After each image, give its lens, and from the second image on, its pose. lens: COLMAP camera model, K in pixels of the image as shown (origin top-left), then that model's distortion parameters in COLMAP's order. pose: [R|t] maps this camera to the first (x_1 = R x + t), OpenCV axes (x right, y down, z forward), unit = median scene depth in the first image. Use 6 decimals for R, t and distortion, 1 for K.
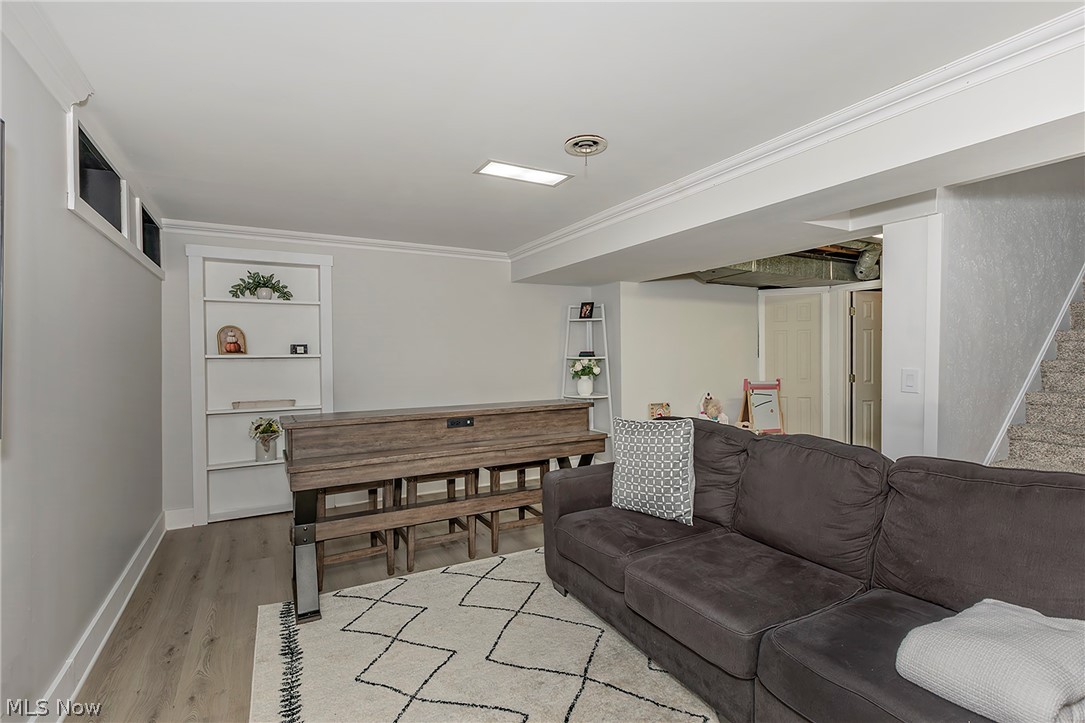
lens RADIAL K [[495.9, 0, 538.6], [0, 495.9, 362.2], [0, 0, 1]] dist [0.002977, -0.000769]
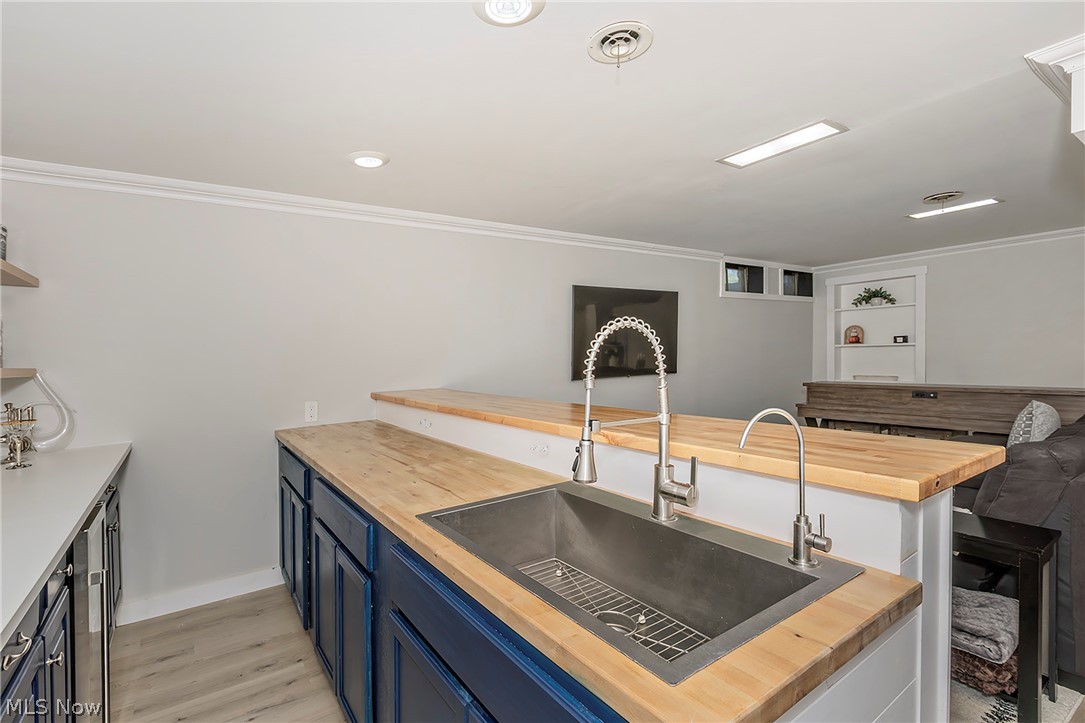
lens RADIAL K [[495.9, 0, 539.2], [0, 495.9, 360.1], [0, 0, 1]] dist [0.002977, -0.000769]
pose [[0.128620, 0.019254, -0.991507, 0.779039], [0.014430, 0.999669, 0.021284, -0.013176], [0.991589, -0.017045, 0.128300, -0.164241]]
